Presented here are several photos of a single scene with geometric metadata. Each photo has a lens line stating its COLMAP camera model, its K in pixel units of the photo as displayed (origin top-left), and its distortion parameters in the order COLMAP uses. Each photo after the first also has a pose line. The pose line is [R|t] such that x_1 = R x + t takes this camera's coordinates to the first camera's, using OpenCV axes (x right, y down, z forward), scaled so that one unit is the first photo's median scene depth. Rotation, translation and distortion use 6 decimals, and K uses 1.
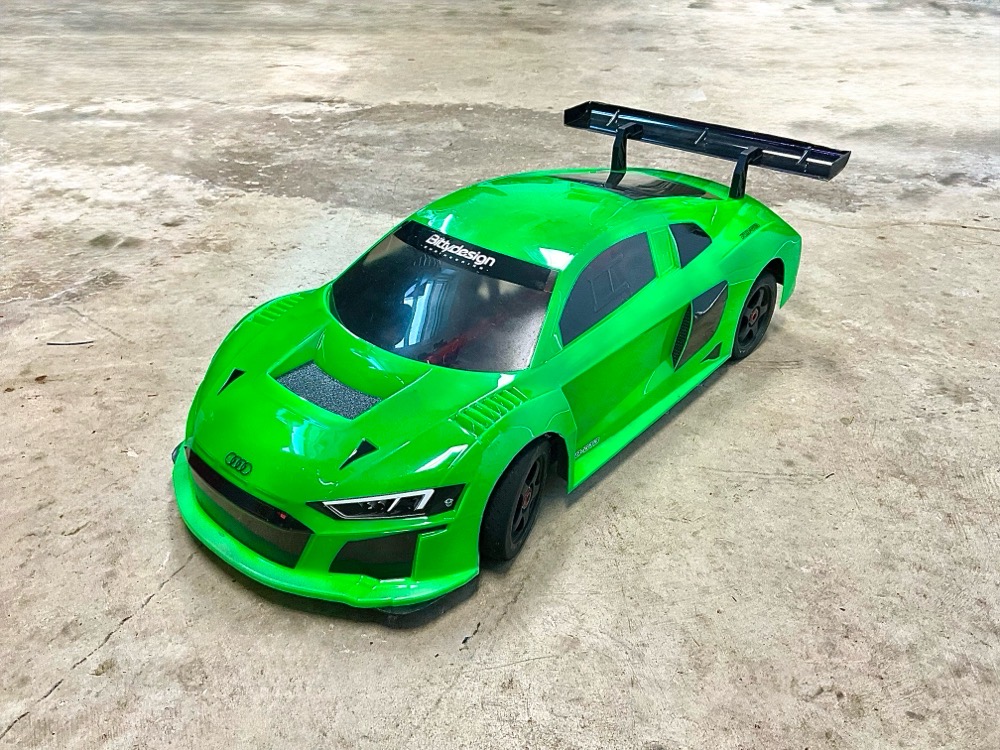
lens RADIAL K [[846.2, 0, 500.4], [0, 846.2, 374.6], [0, 0, 1]] dist [0.019242, -0.000291]
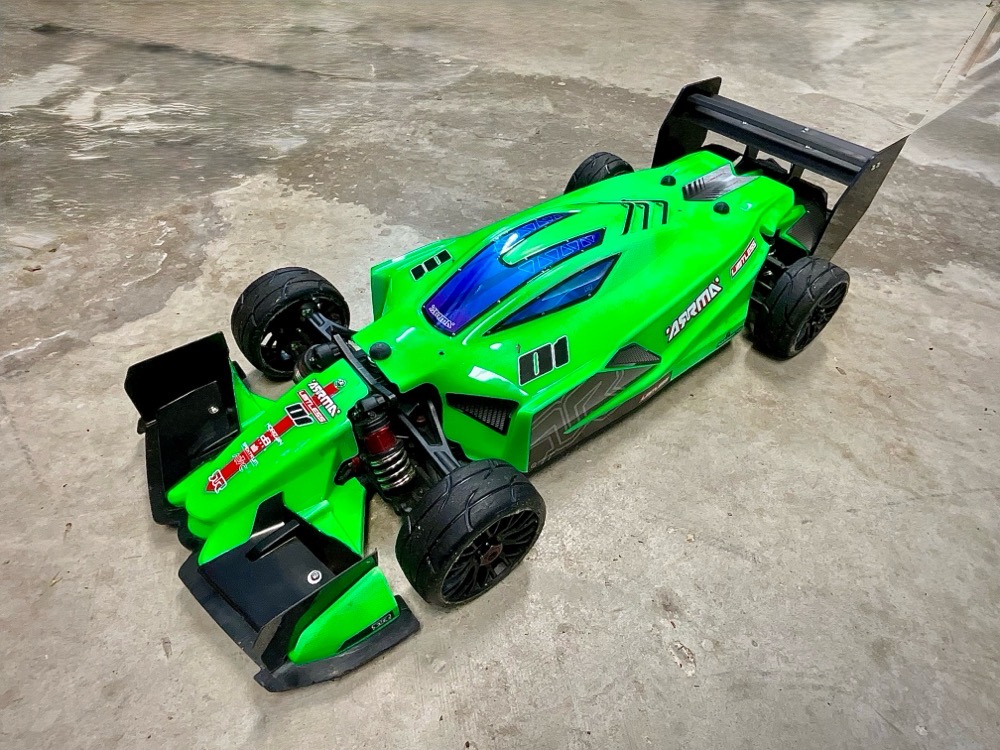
lens RADIAL K [[523.3, 0, 499.2], [0, 523.3, 375.9], [0, 0, 1]] dist [-0.017245, 0.000958]
pose [[0.990712, 0.117027, -0.069236, -0.030652], [-0.095232, 0.960627, 0.261010, -0.164512], [0.097056, -0.251992, 0.962850, 0.400716]]
